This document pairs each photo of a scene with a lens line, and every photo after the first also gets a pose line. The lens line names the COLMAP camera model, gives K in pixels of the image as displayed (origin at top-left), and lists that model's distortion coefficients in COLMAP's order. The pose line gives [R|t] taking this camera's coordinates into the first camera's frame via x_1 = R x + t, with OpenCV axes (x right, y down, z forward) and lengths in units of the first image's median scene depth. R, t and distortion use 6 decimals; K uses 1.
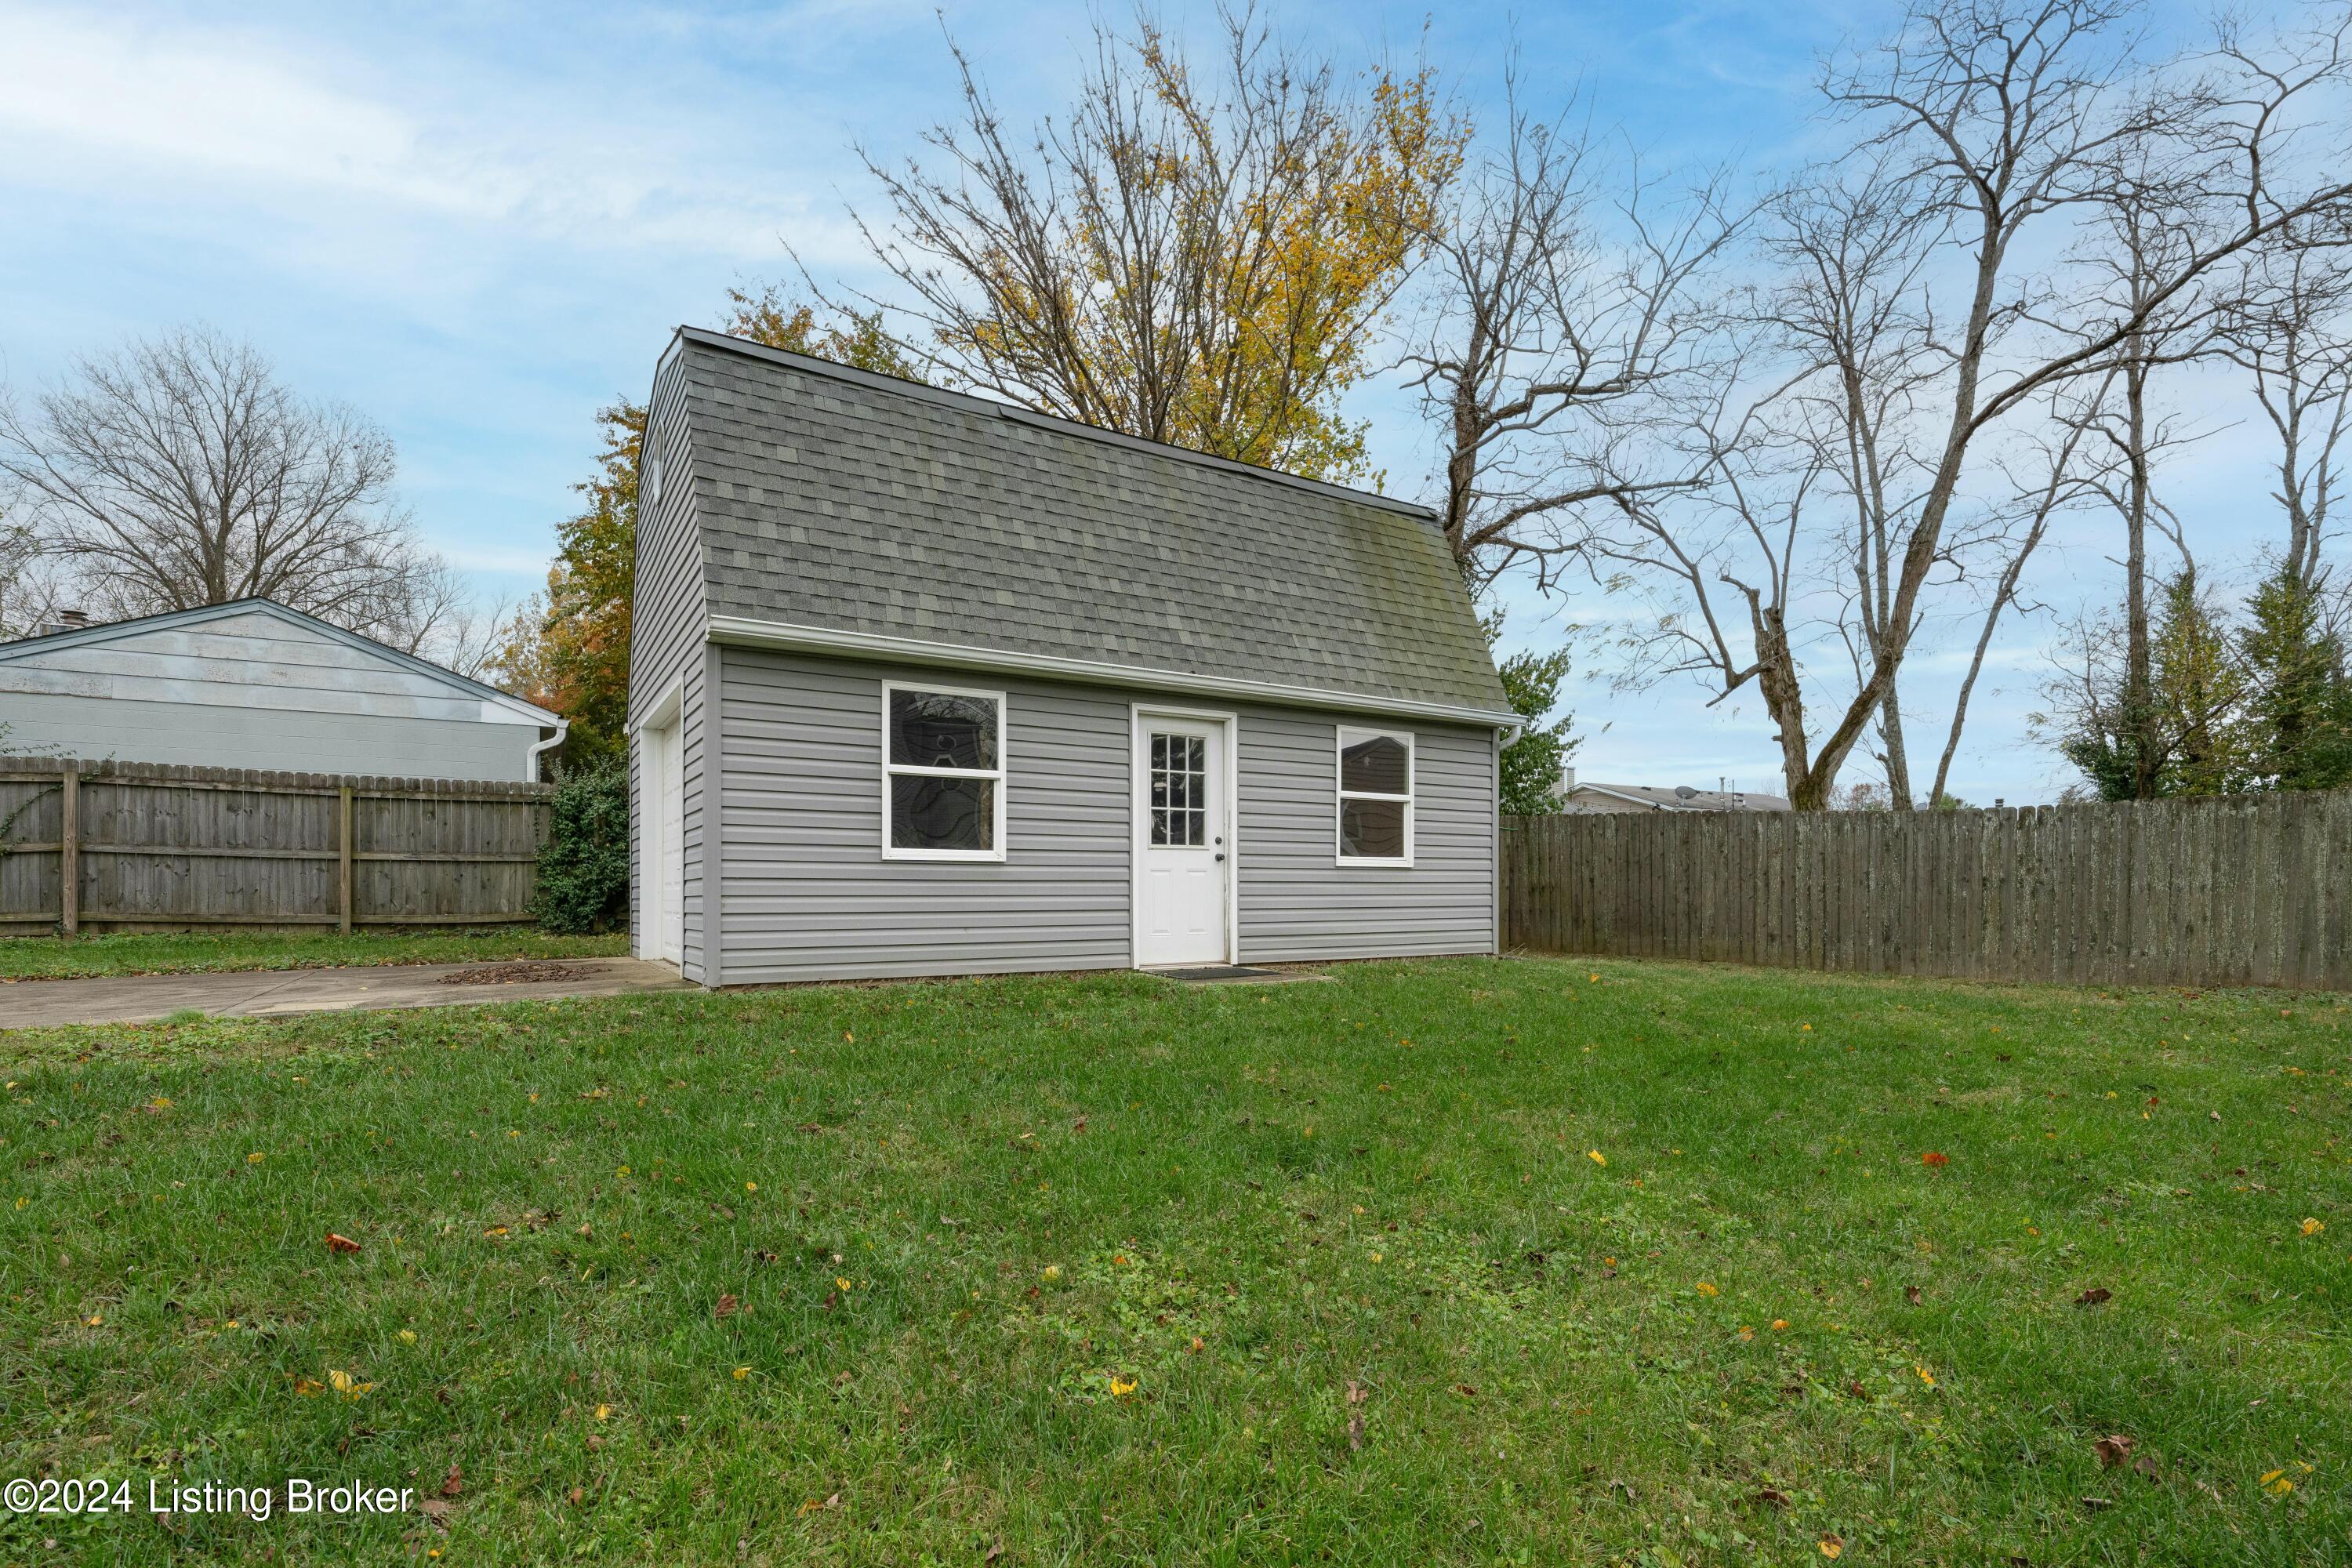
lens RADIAL K [[1076.4, 0, 1107.9], [0, 1076.4, 909.3], [0, 0, 1]] dist [-0.003901, 0.000543]
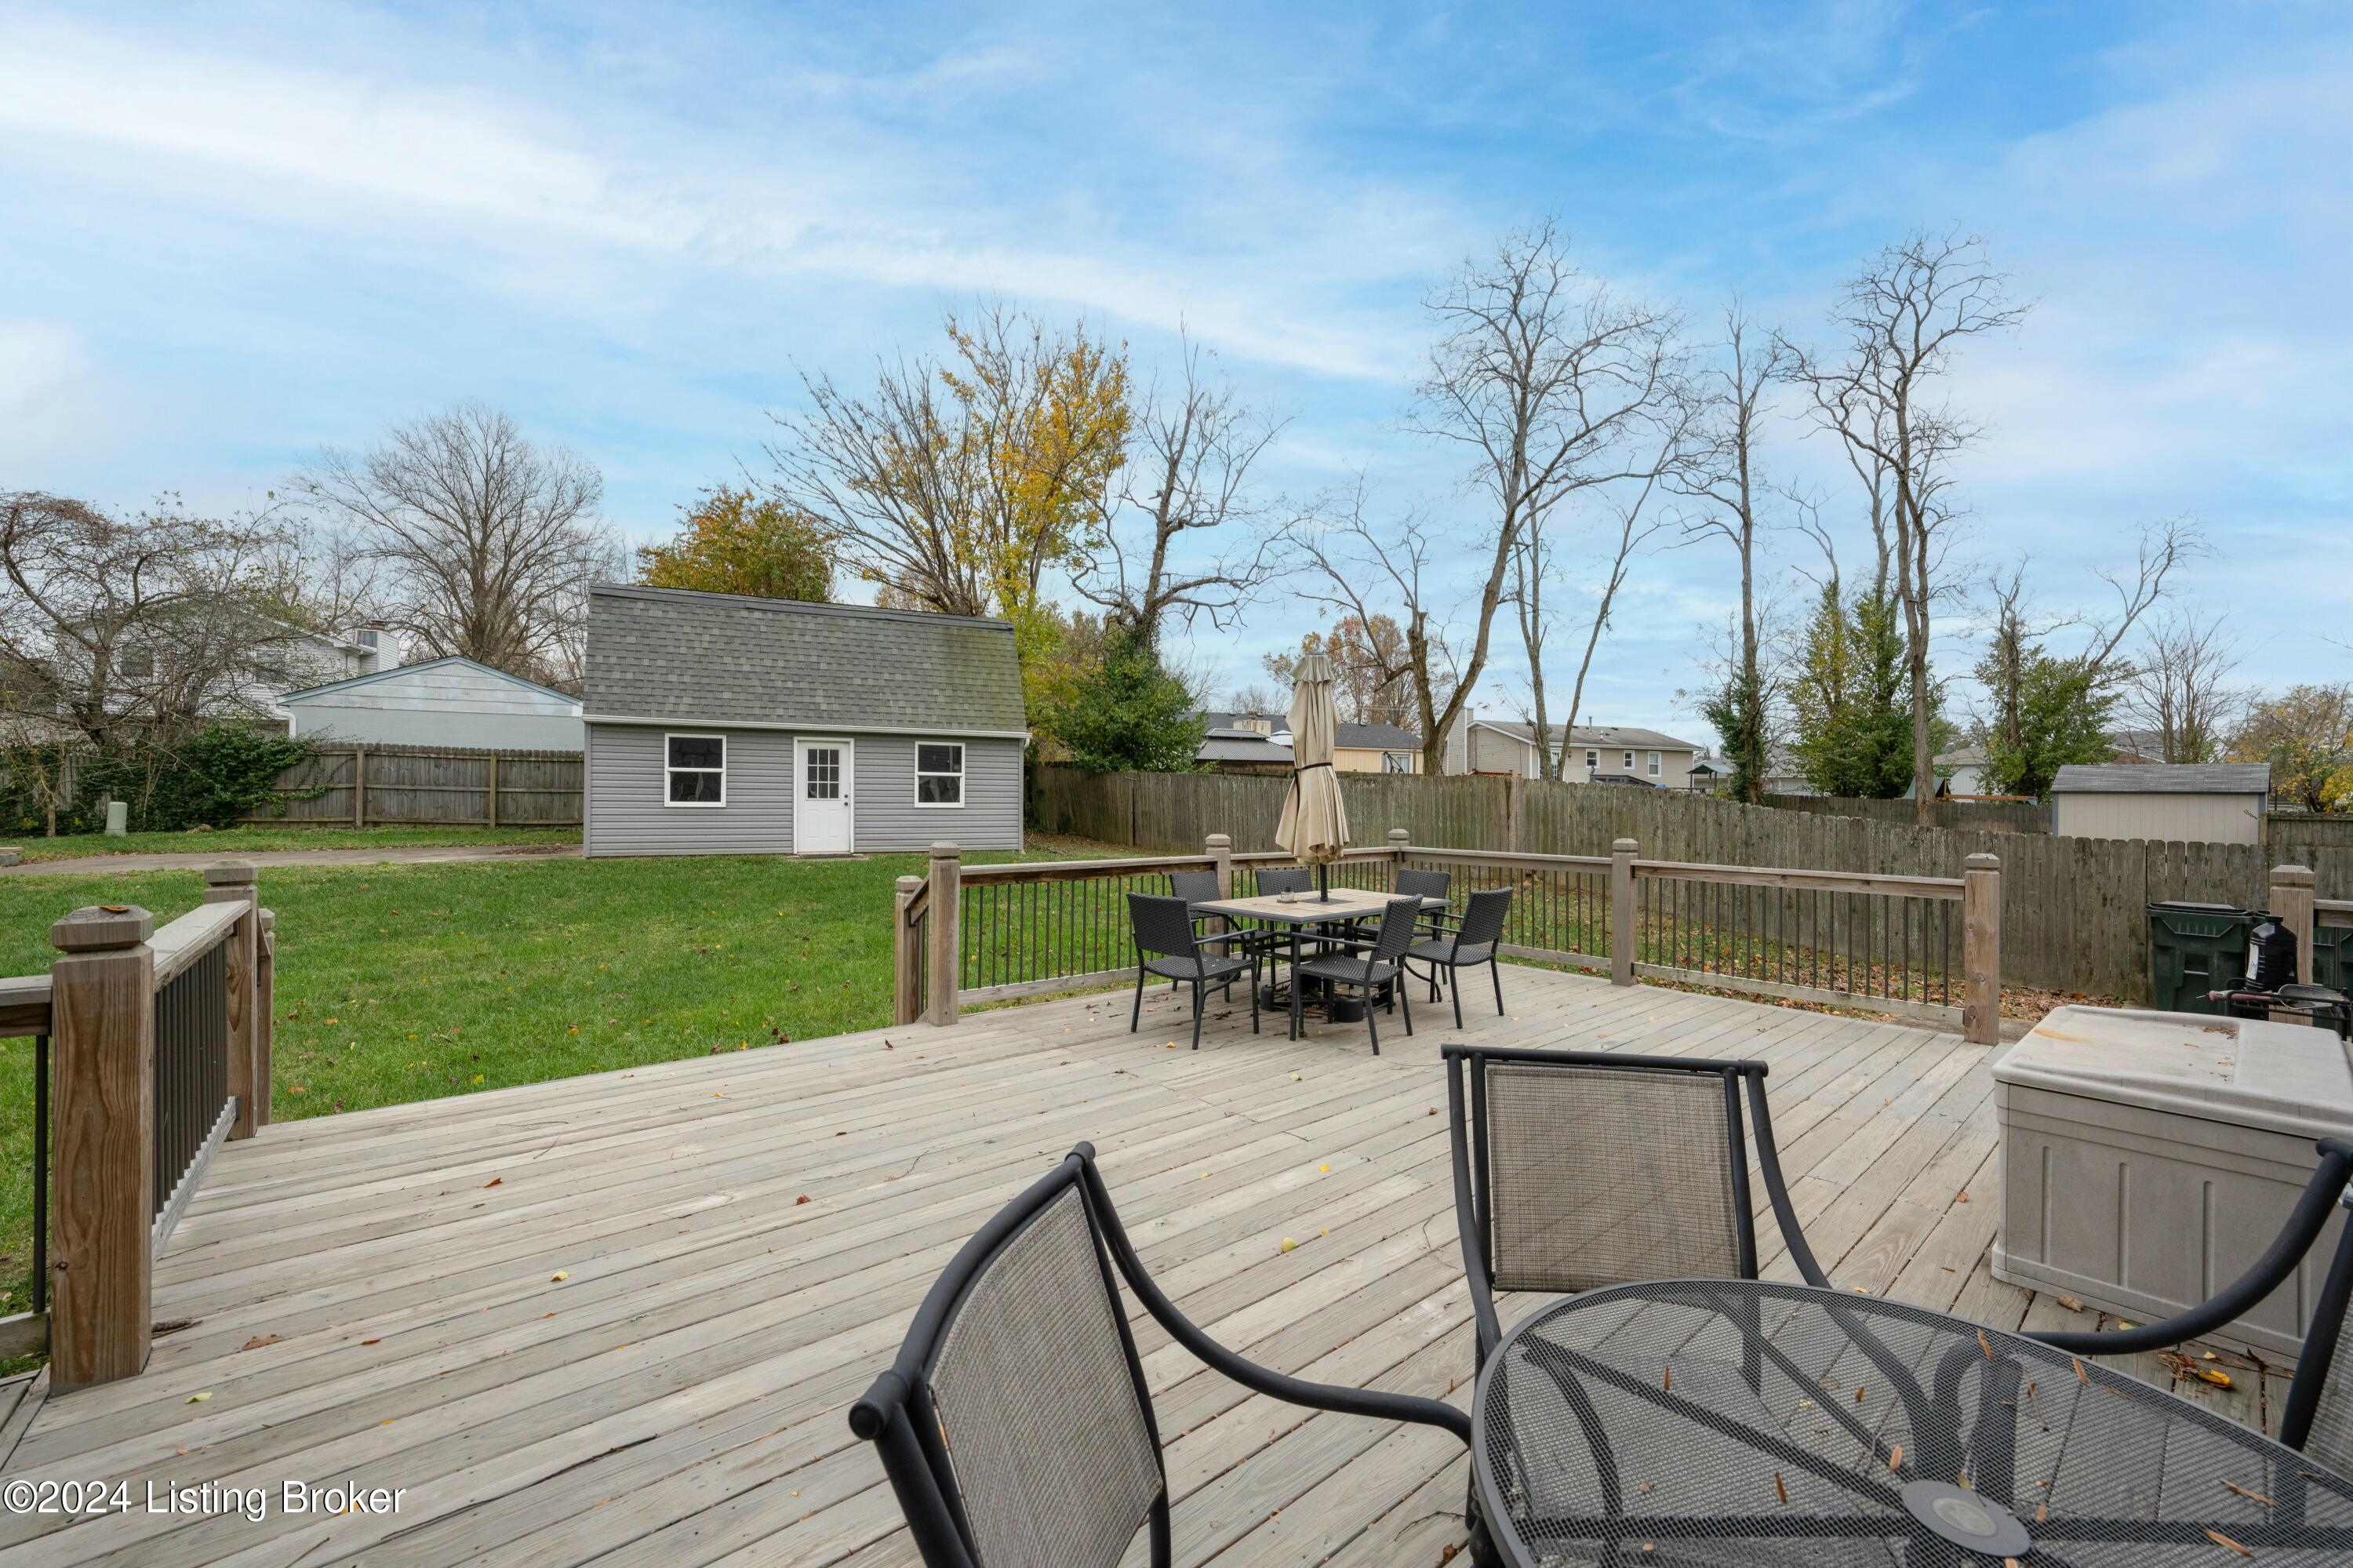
lens RADIAL K [[939.8, 0, 1186.7], [0, 939.8, 801.4], [0, 0, 1]] dist [-0.002100, 0.000391]
pose [[0.997723, 0.015107, -0.065736, 0.688758], [-0.015364, 0.999876, -0.003414, -0.042526], [0.065677, 0.004417, 0.997831, -0.649822]]
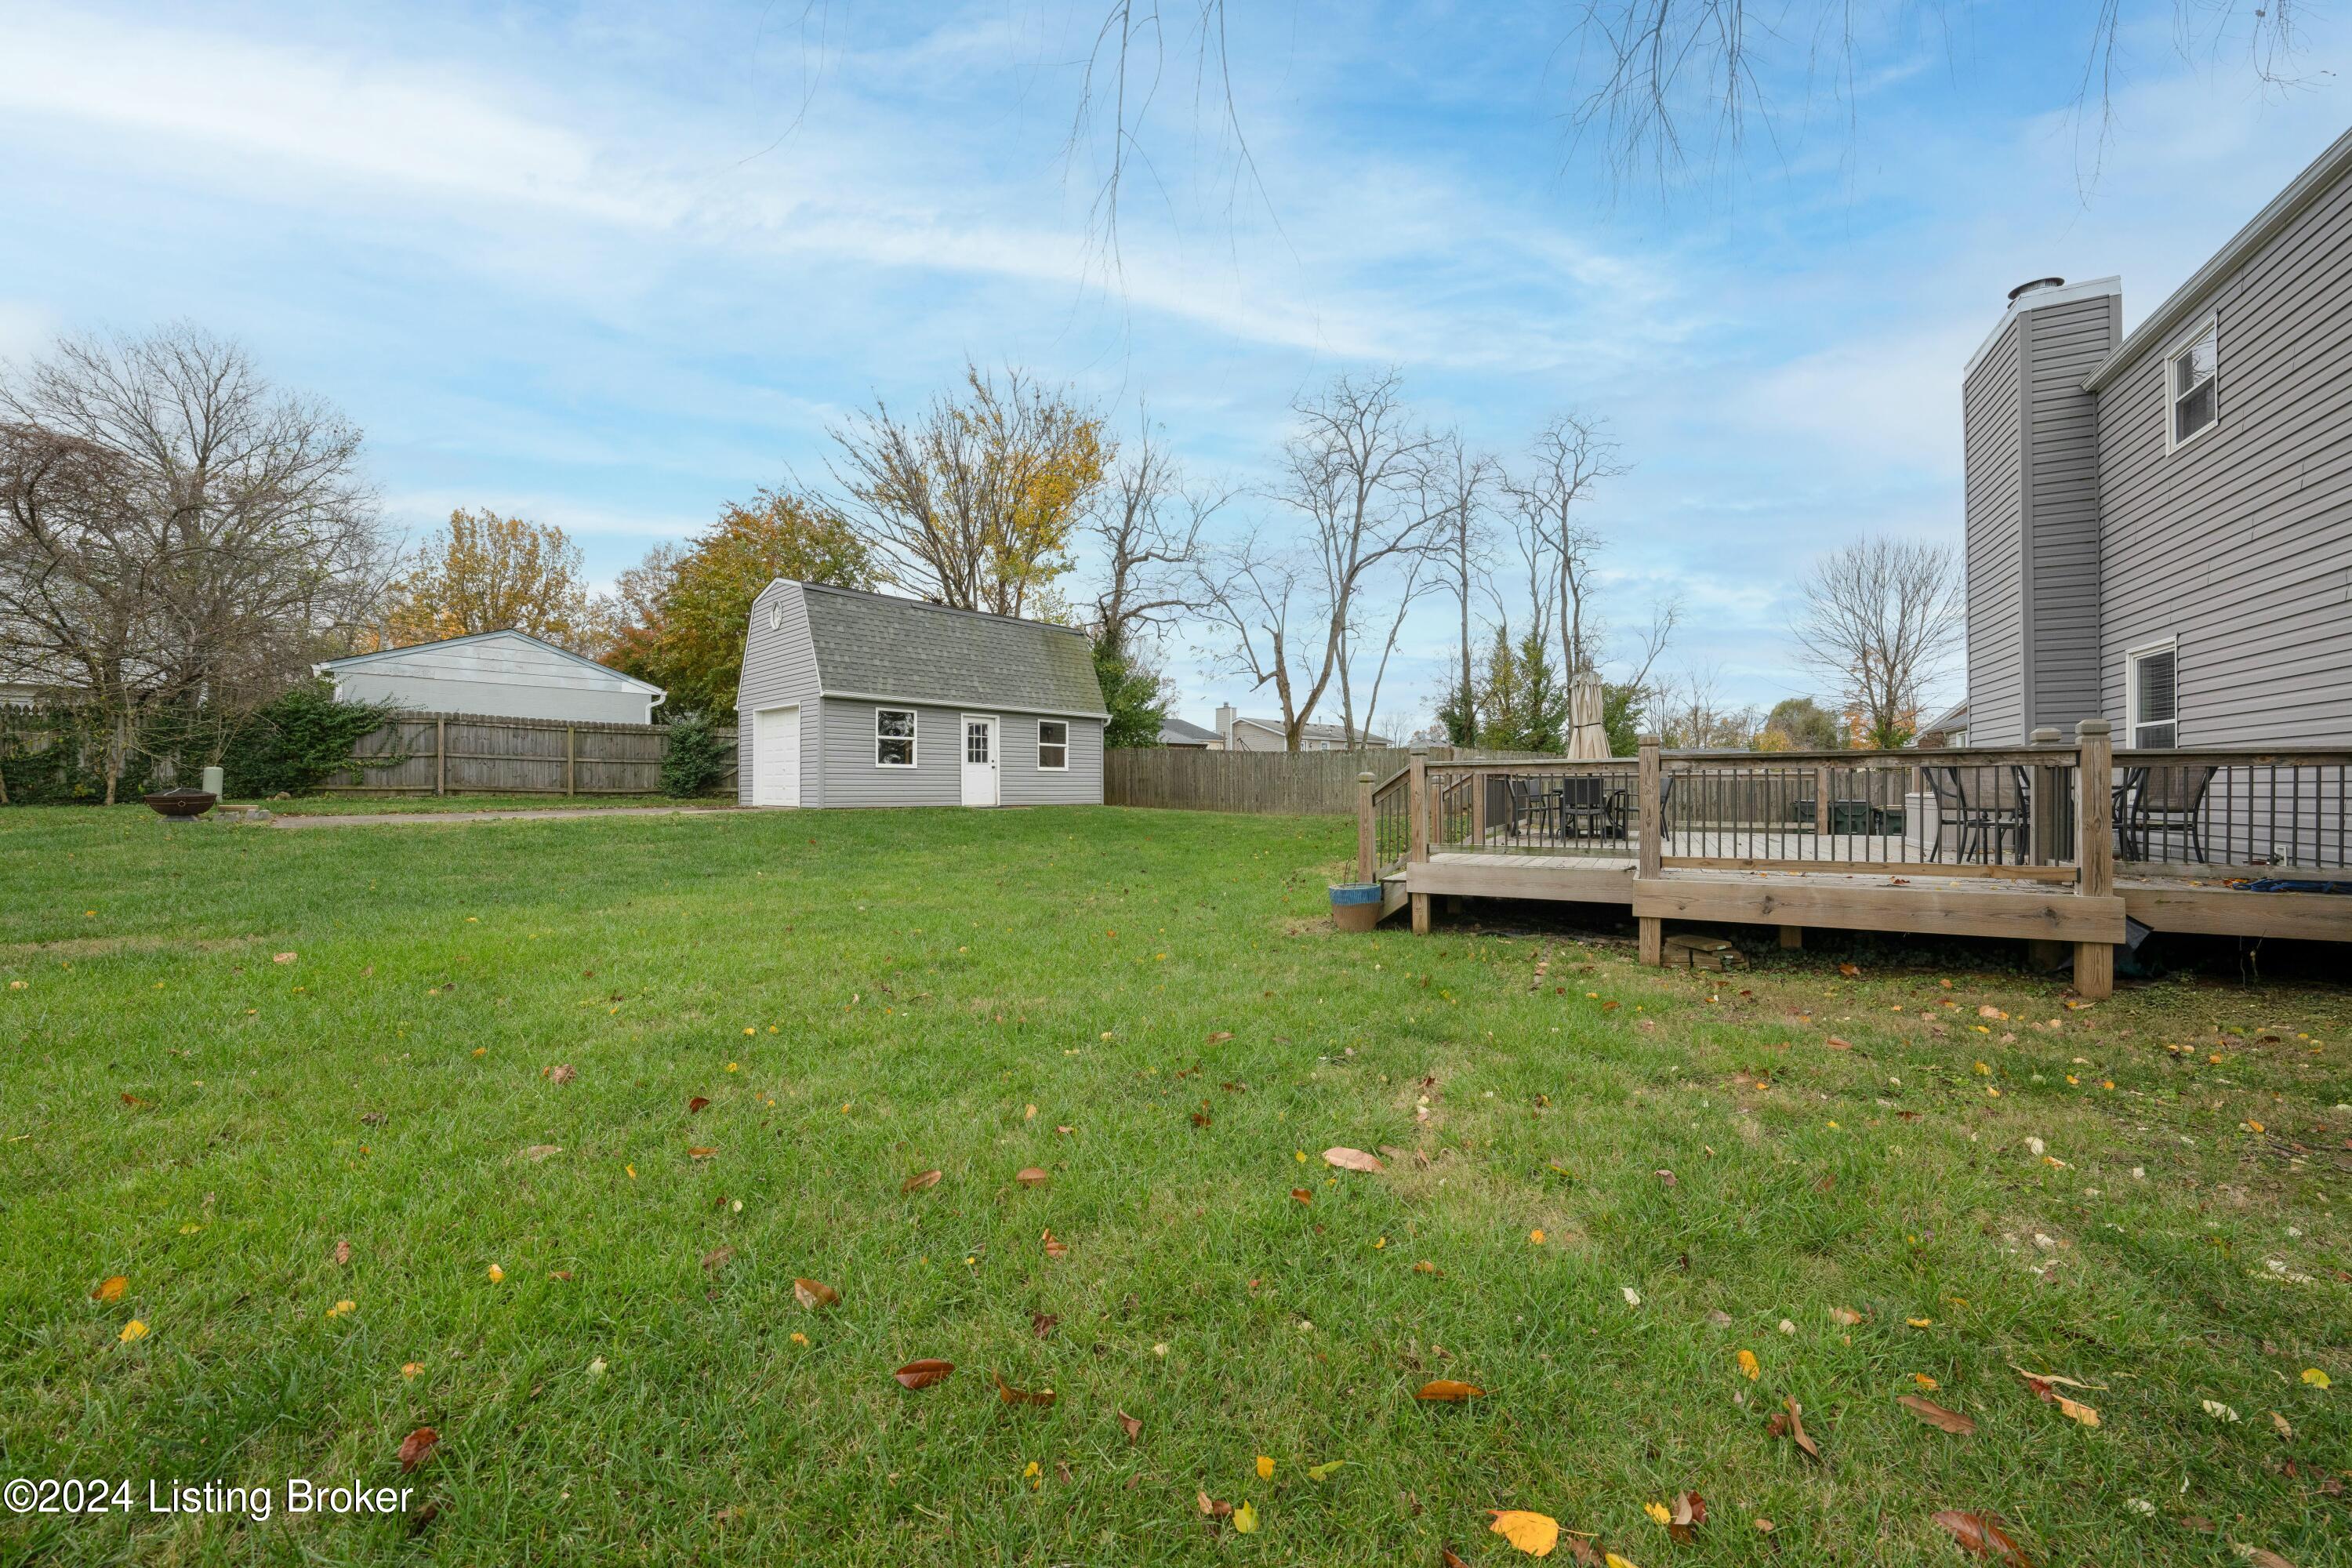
lens RADIAL K [[860.8, 0, 1193.5], [0, 860.8, 808.8], [0, 0, 1]] dist [-0.008472, -0.000175]
pose [[0.956580, -0.001301, 0.291467, -0.037407], [-0.002340, 0.999924, 0.012145, 0.023821], [-0.291460, -0.012300, 0.956504, -0.962453]]
